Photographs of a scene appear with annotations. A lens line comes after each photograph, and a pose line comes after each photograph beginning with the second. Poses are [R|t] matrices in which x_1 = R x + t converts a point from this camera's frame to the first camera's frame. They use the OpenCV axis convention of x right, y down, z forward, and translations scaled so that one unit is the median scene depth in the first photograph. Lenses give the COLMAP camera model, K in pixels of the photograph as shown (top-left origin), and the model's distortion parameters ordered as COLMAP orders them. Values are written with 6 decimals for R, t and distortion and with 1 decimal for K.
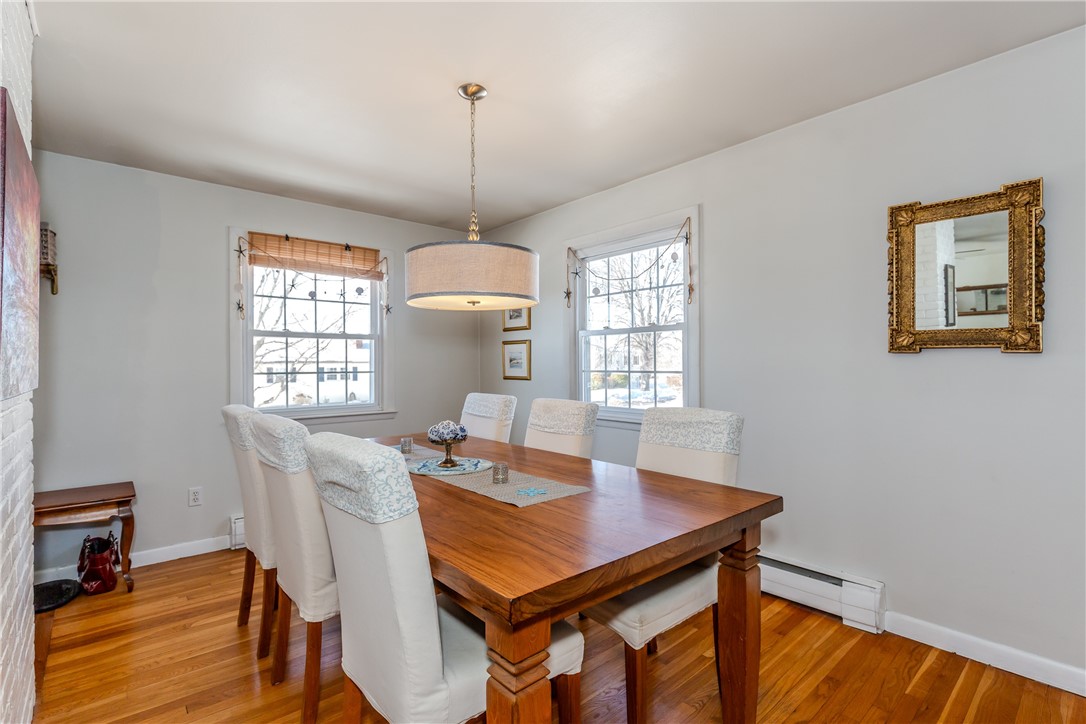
lens RADIAL K [[507.9, 0, 541.6], [0, 507.9, 363.6], [0, 0, 1]] dist [0.000208, -0.000001]
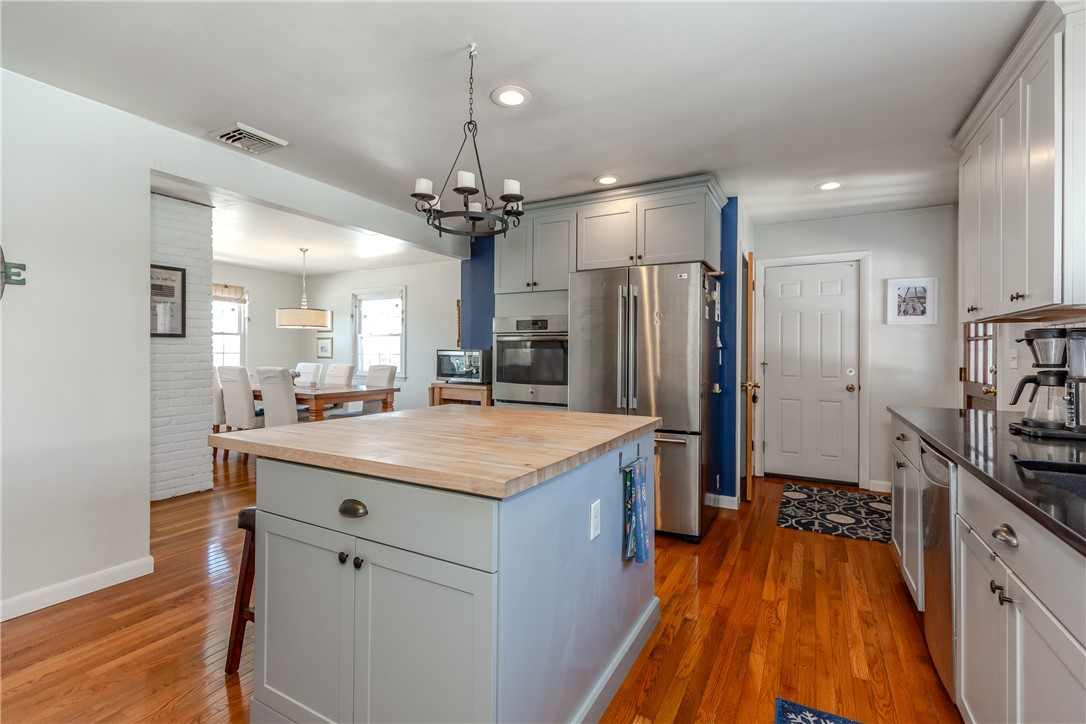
lens RADIAL K [[491.9, 0, 546.5], [0, 491.9, 351.3], [0, 0, 1]] dist [0.007751, -0.001589]
pose [[0.939945, 0.013776, 0.341048, 0.110808], [-0.011767, 0.999899, -0.007959, 0.011541], [-0.341123, 0.003468, 0.940012, -1.112473]]
